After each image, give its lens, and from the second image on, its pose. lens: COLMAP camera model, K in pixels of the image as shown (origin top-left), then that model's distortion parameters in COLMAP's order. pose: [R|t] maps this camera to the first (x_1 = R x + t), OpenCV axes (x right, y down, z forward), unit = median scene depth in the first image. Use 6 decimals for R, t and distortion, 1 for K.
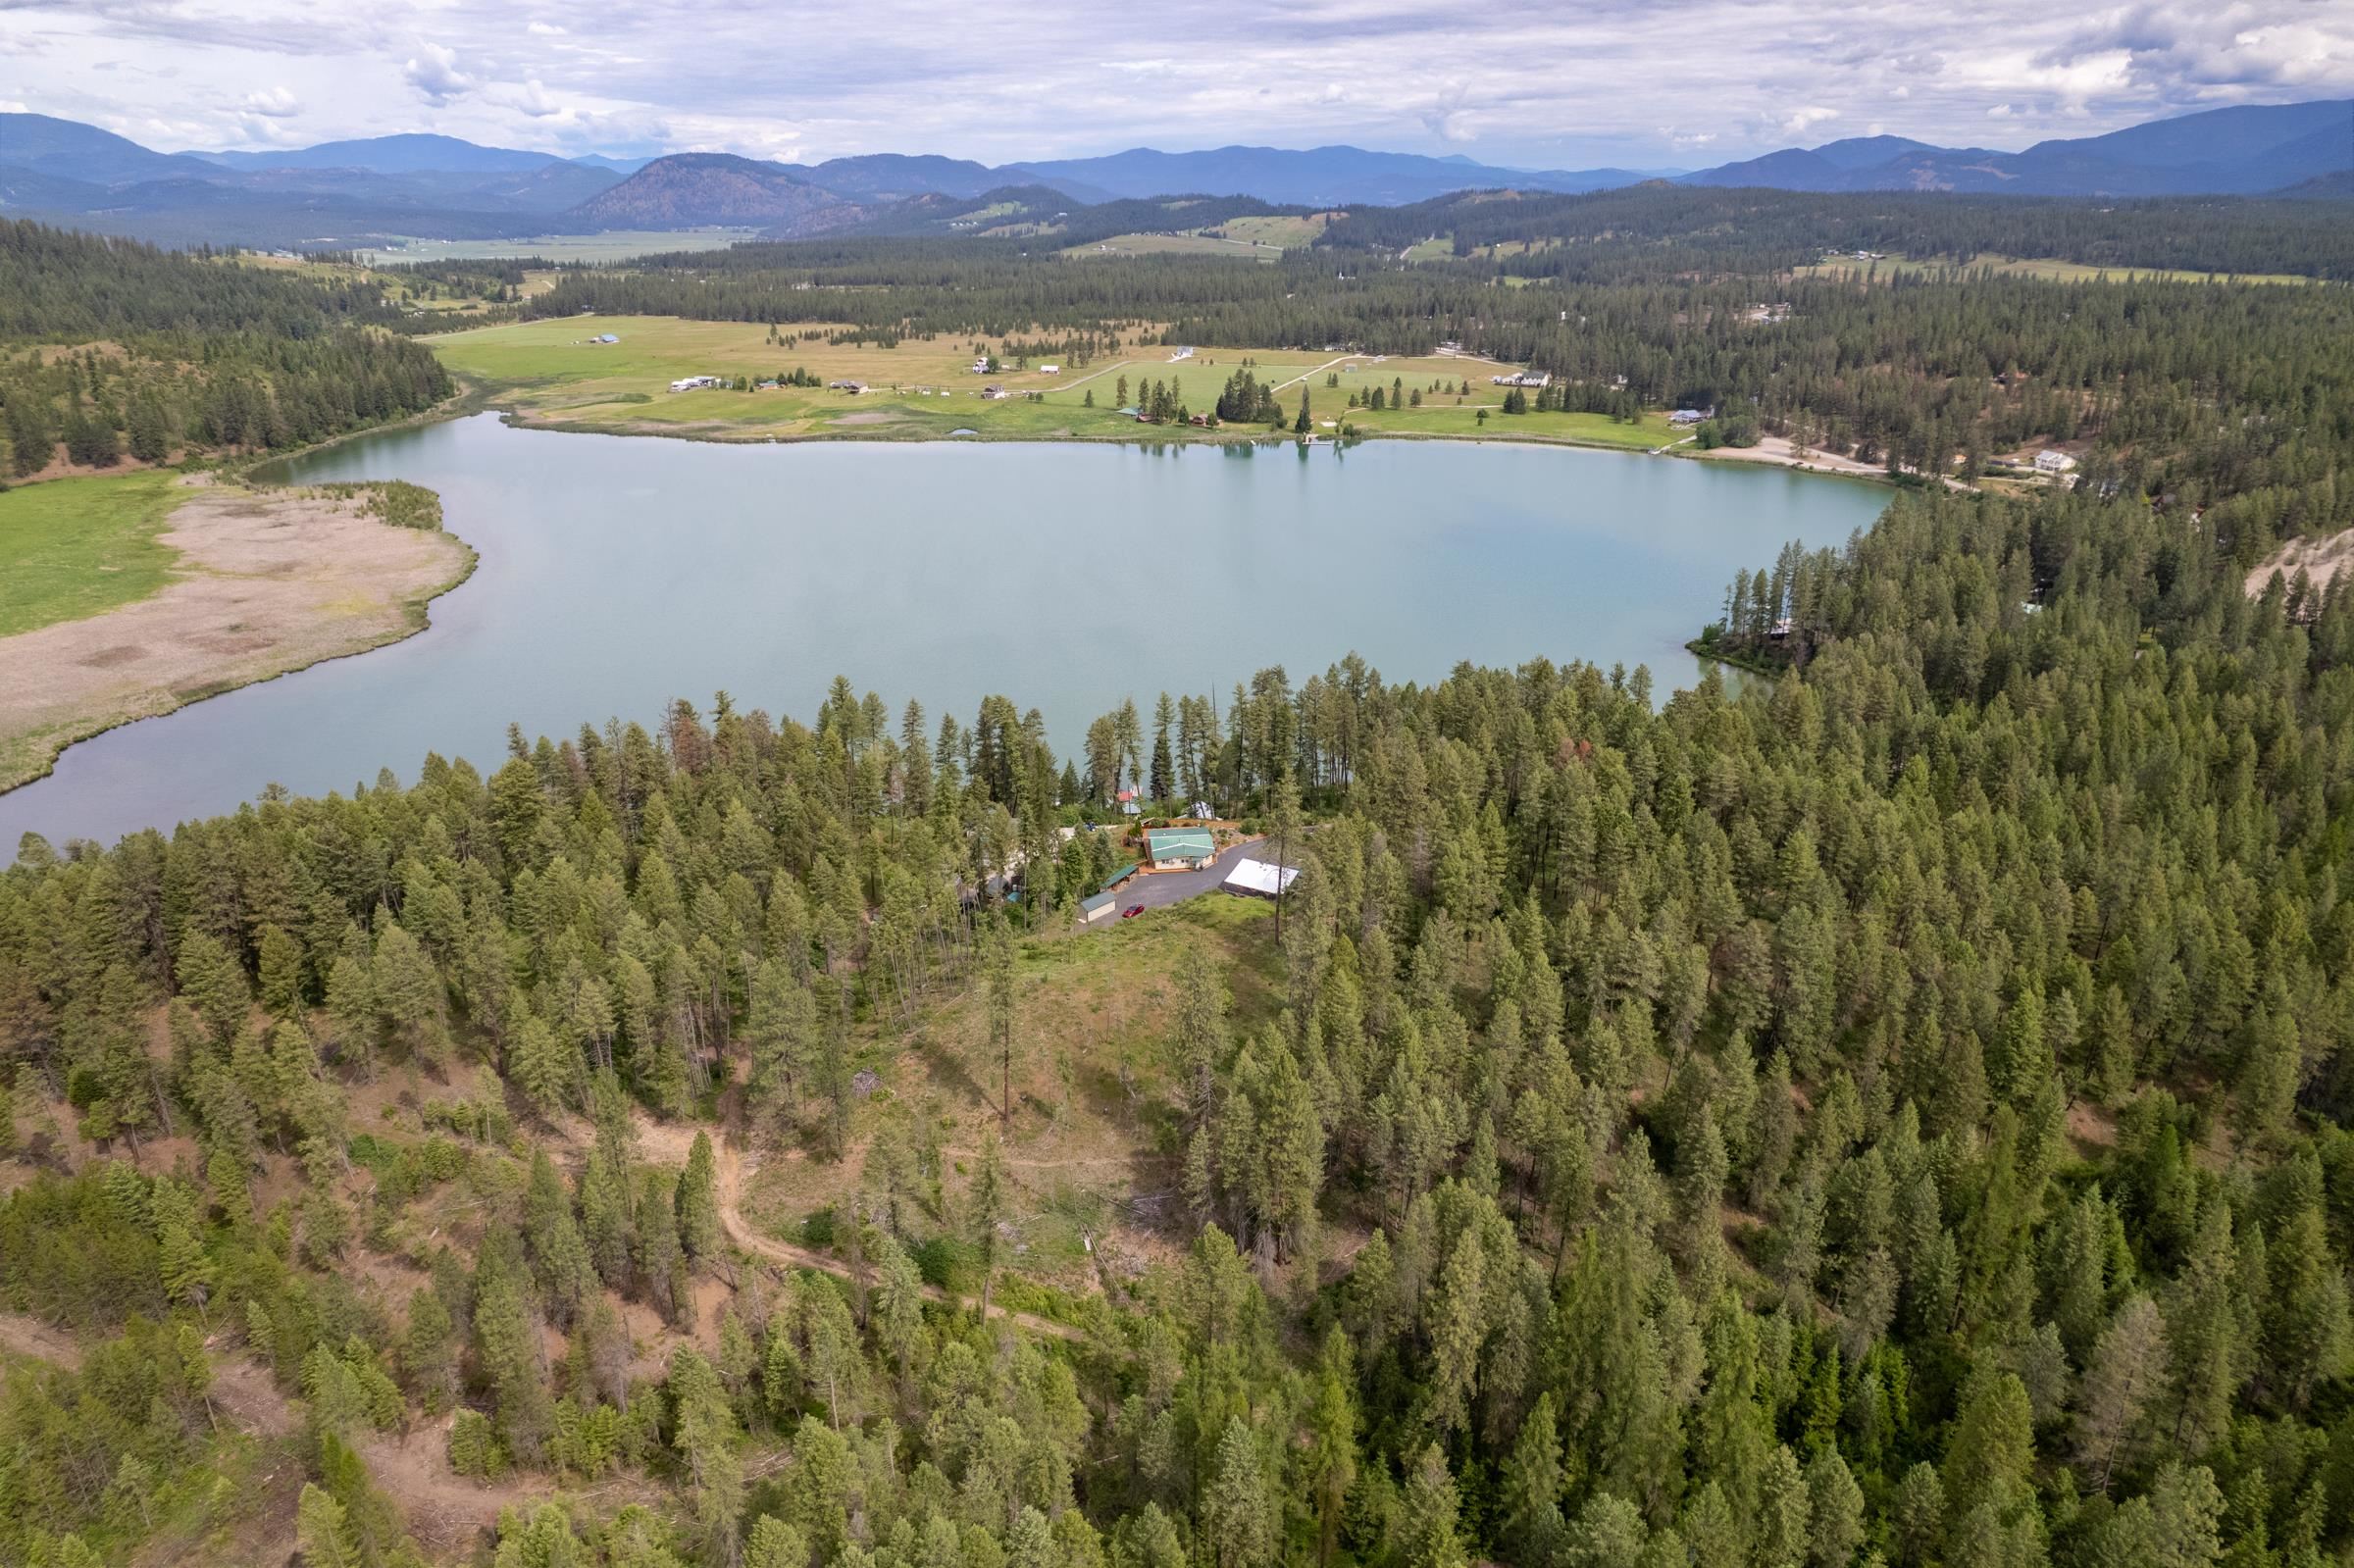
lens RADIAL K [[1501.5, 0, 1179.9], [0, 1501.5, 775.5], [0, 0, 1]] dist [-0.072939, 0.057346]
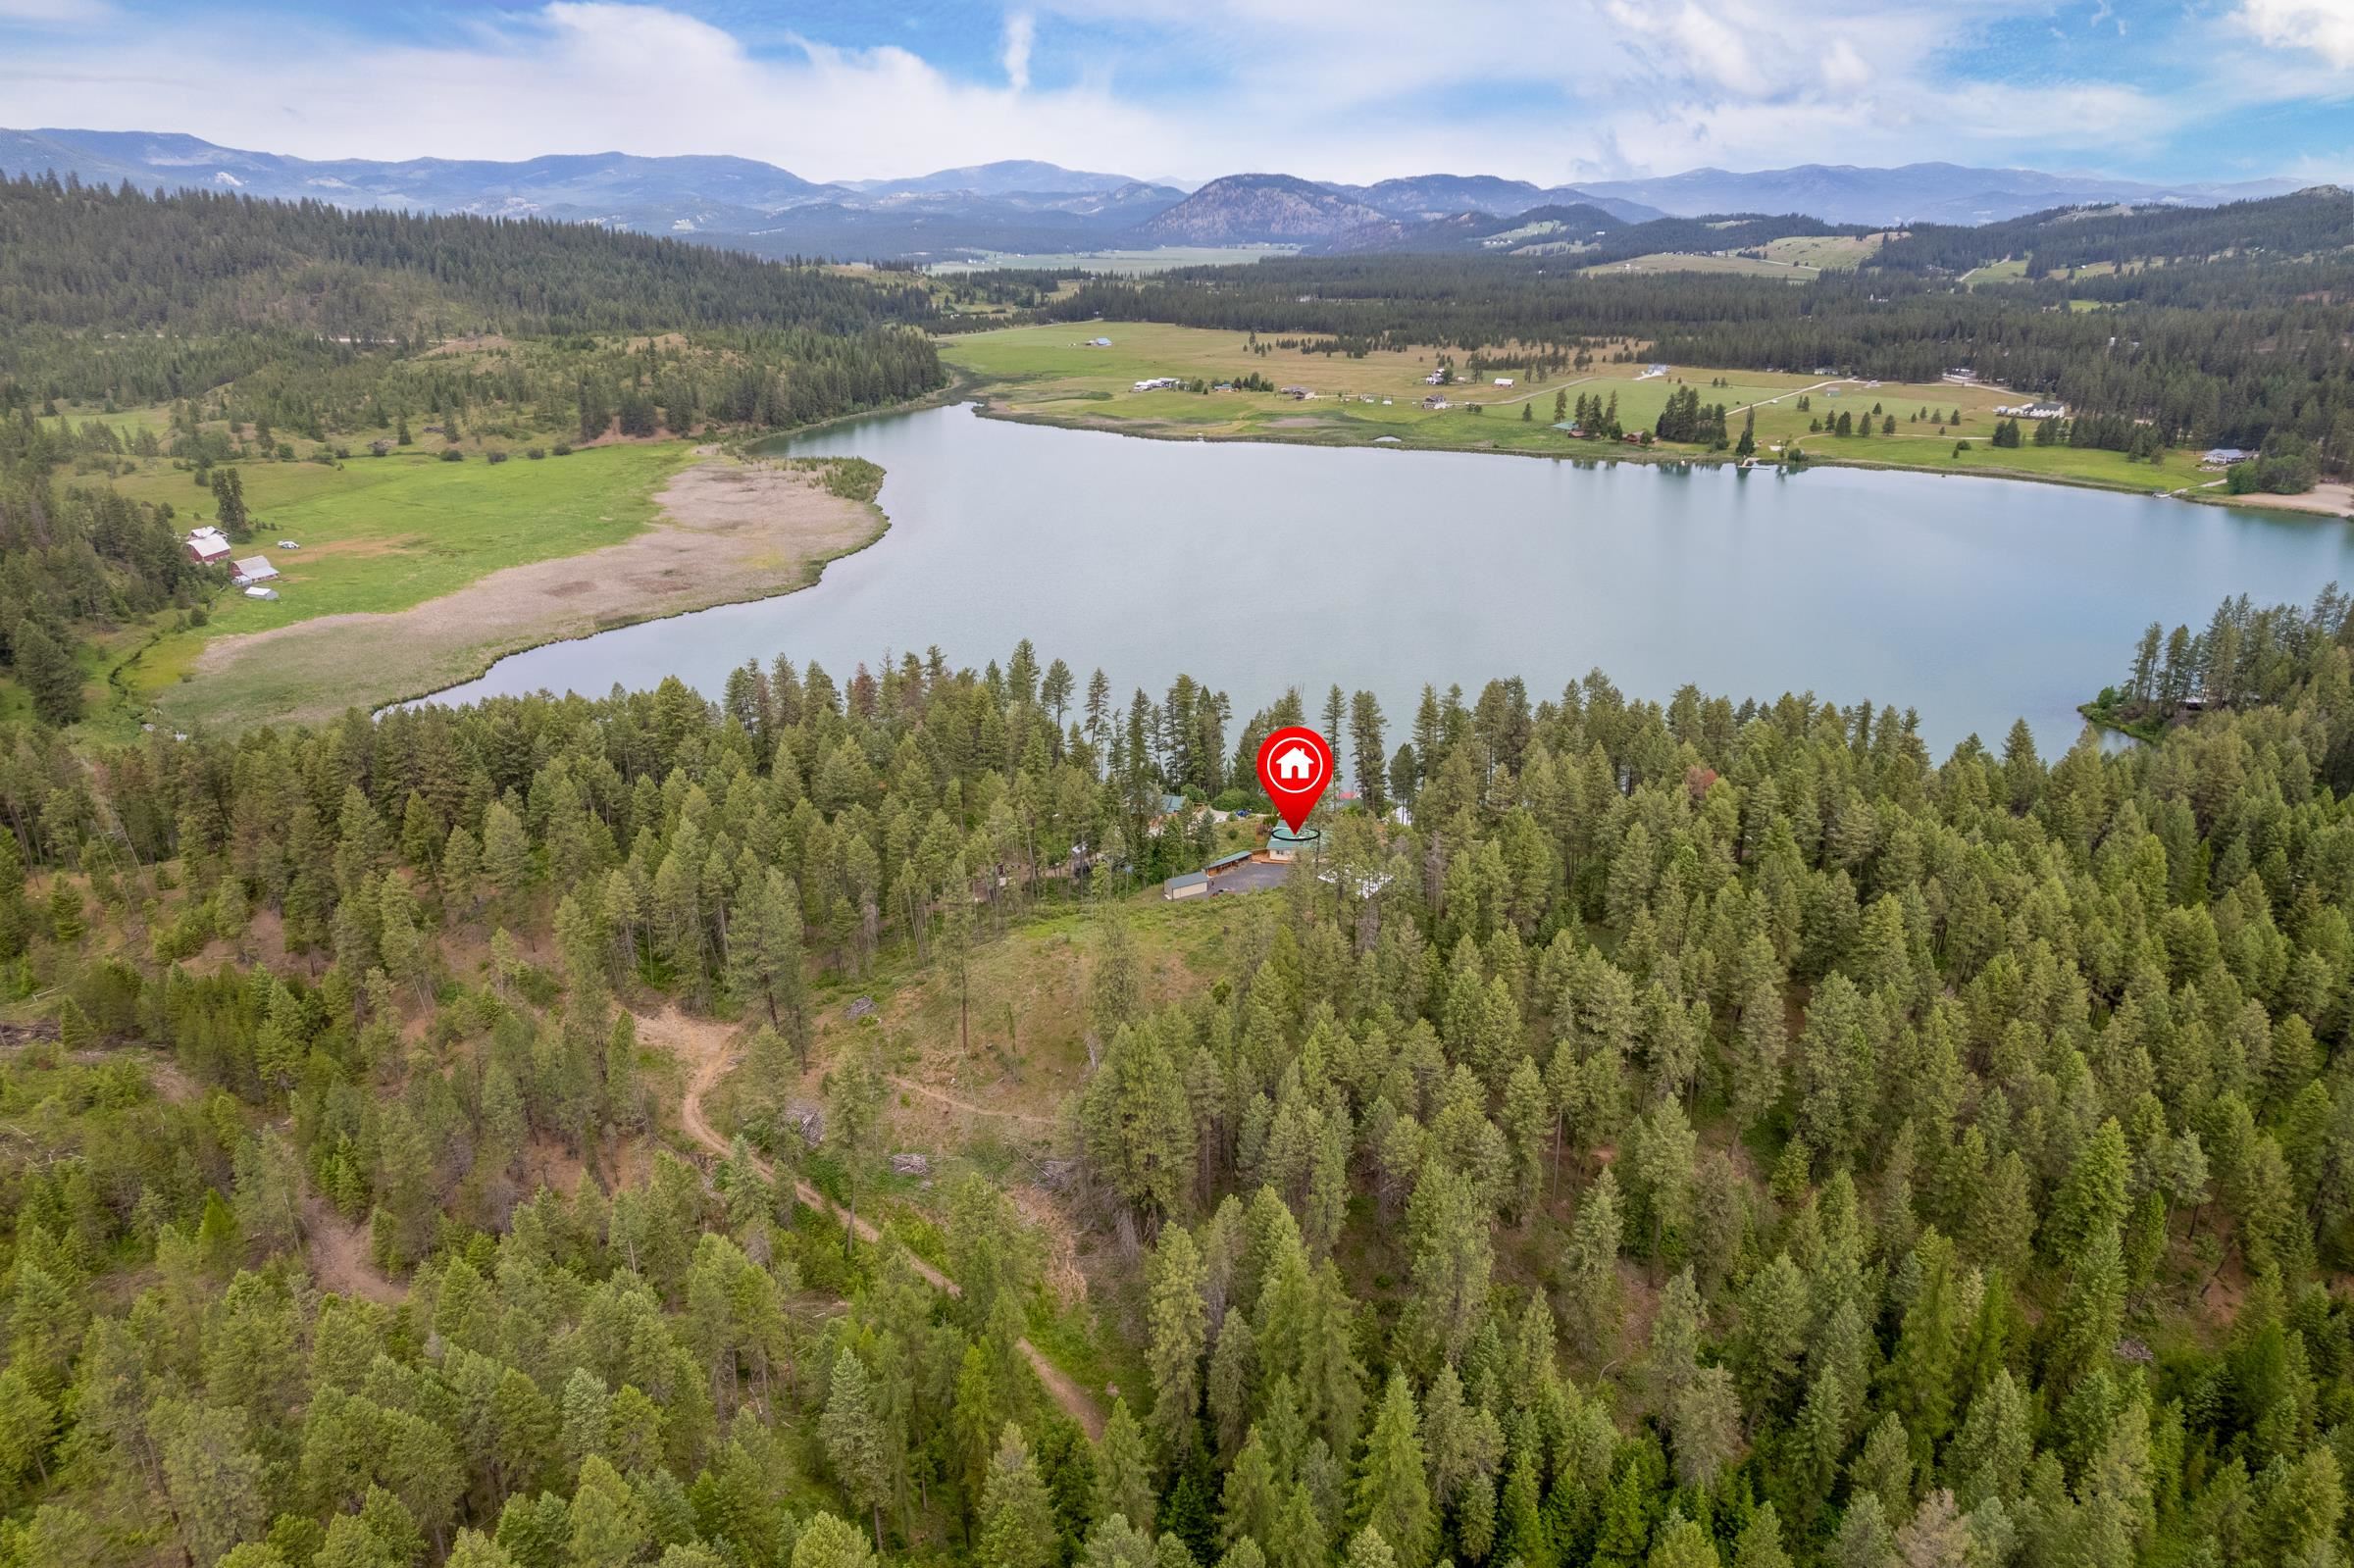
lens RADIAL K [[1501.5, 0, 1179.9], [0, 1501.5, 775.5], [0, 0, 1]] dist [-0.072939, 0.057346]
pose [[0.940645, 0.109307, -0.321309, 0.066386], [-0.113261, 0.993545, 0.006422, 0.002507], [0.319937, 0.030351, 0.946953, 0.015209]]
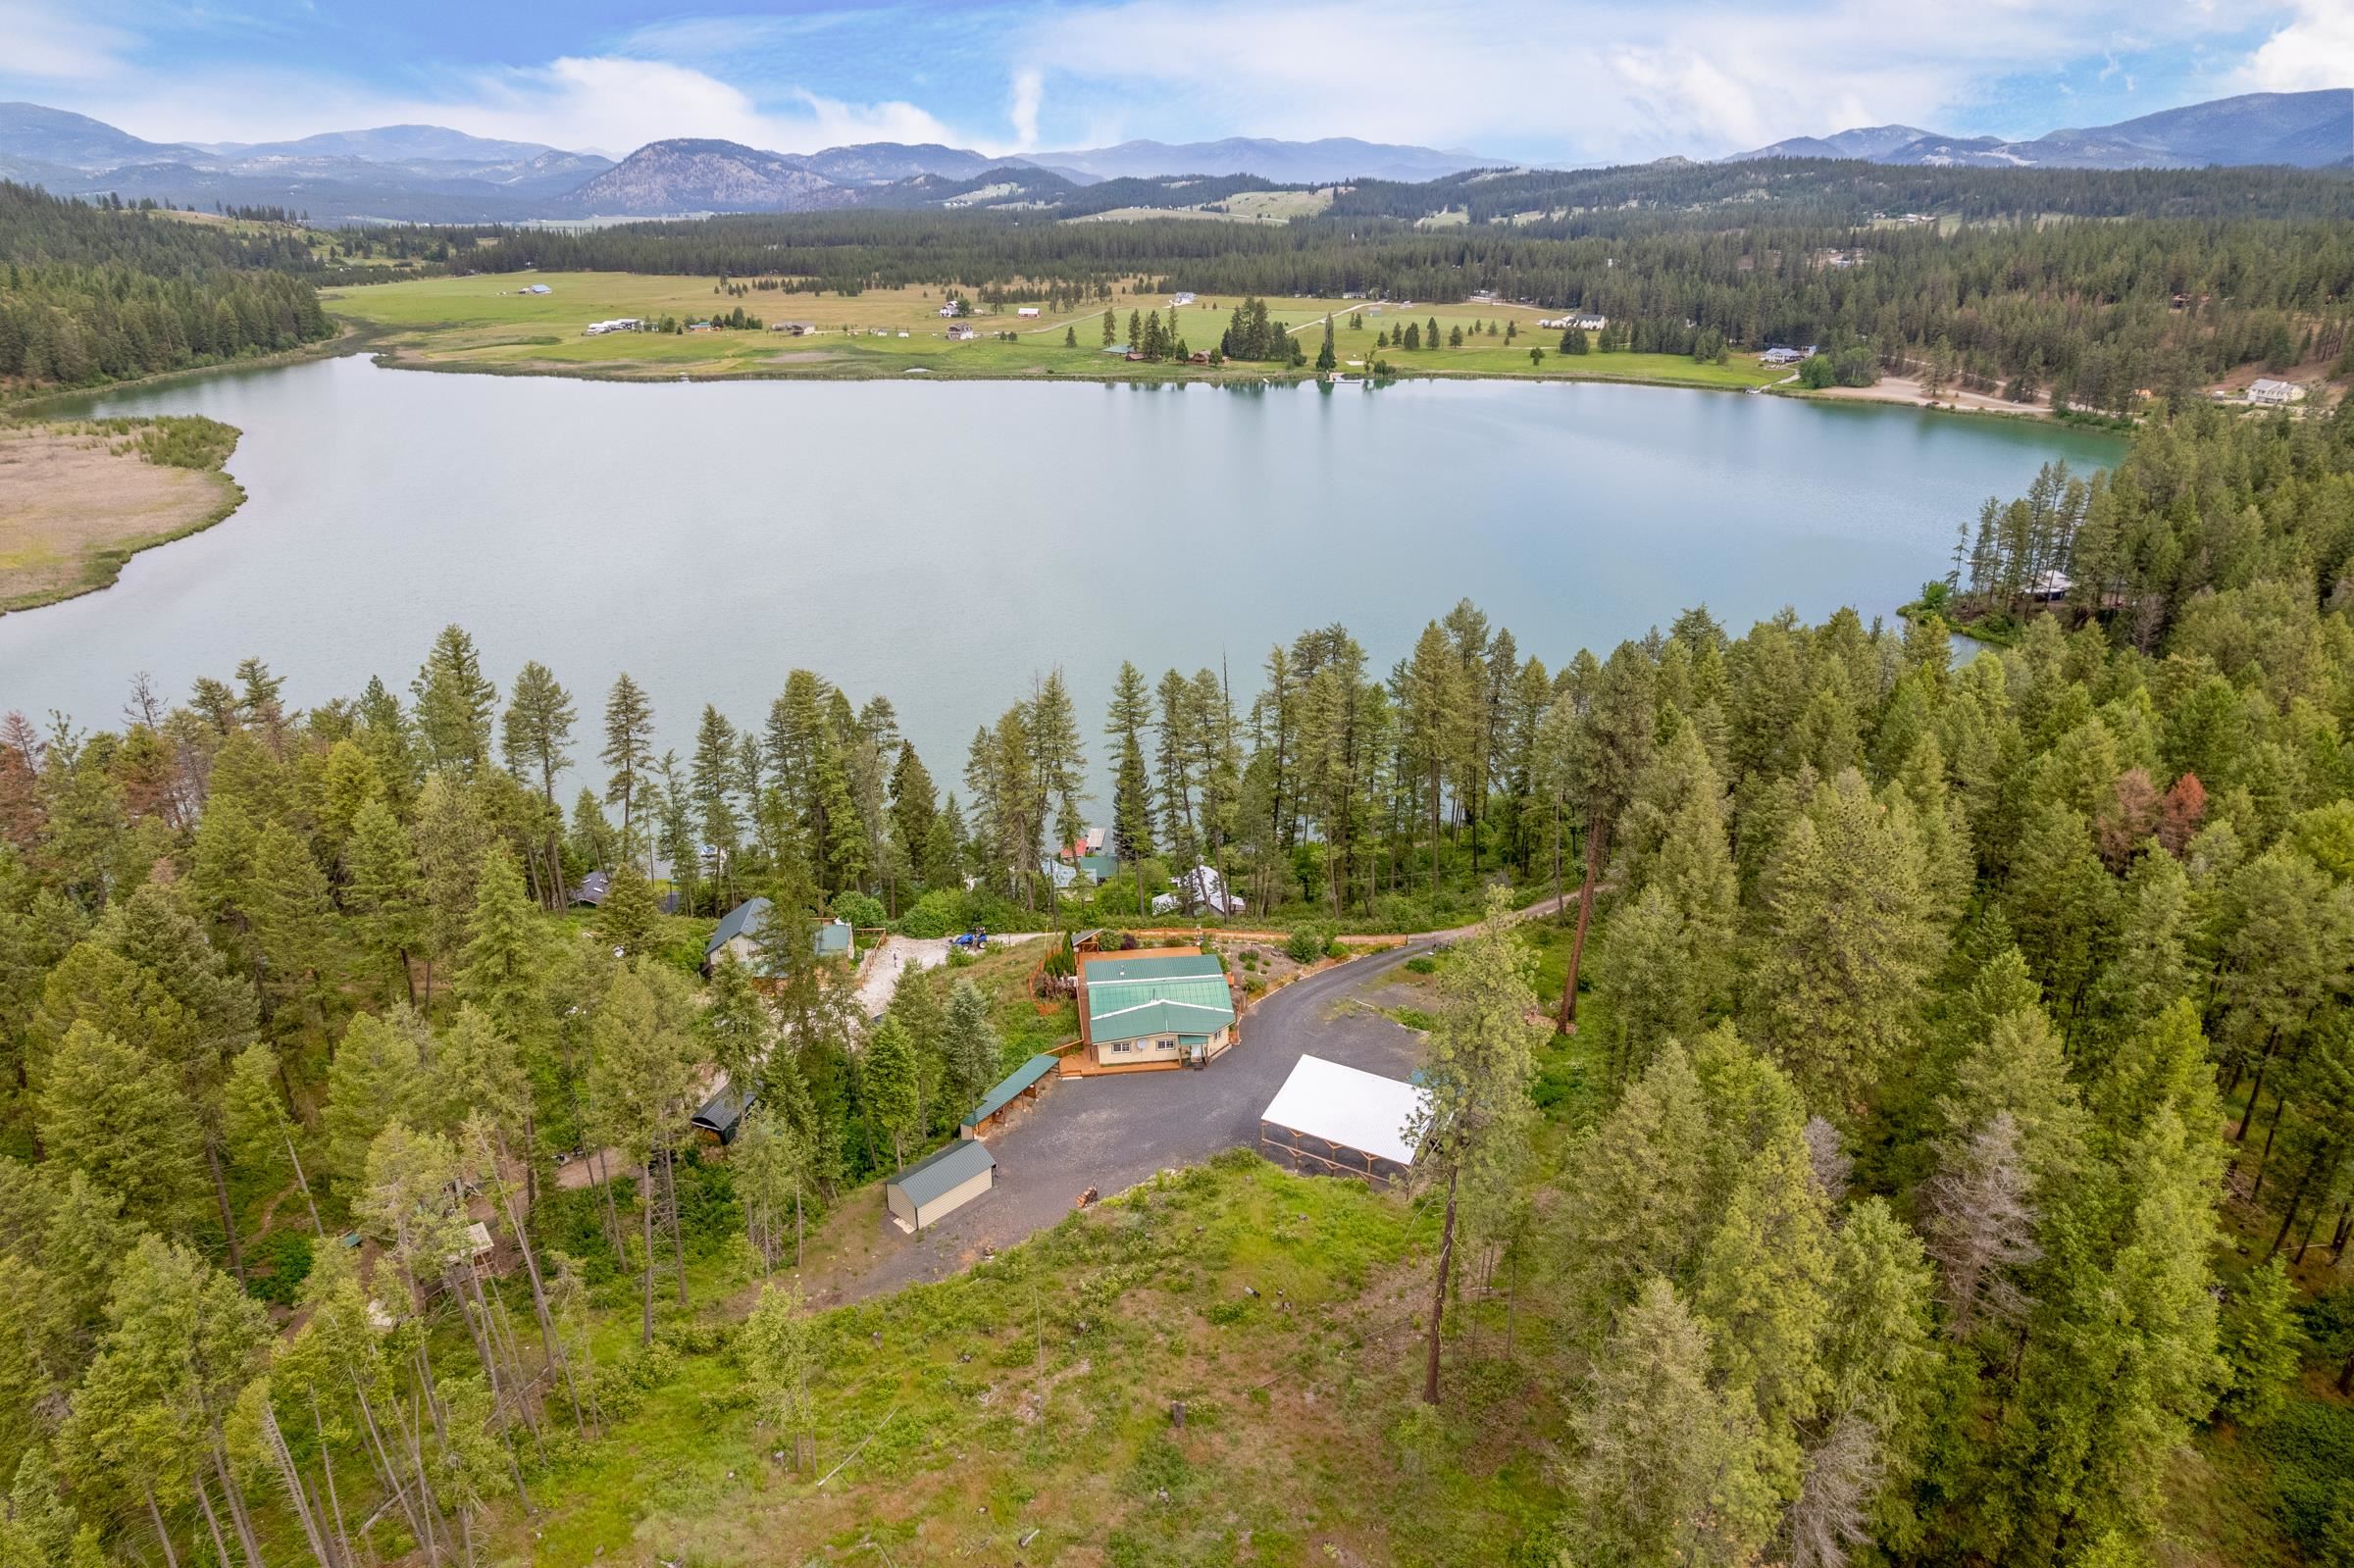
lens RADIAL K [[1501.5, 0, 1179.9], [0, 1501.5, 775.5], [0, 0, 1]] dist [-0.072939, 0.057346]
pose [[0.999999, 0.000707, -0.000986, 0.002130], [-0.000704, 0.999996, 0.002668, -0.006250], [0.000988, -0.002667, 0.999996, 0.158877]]
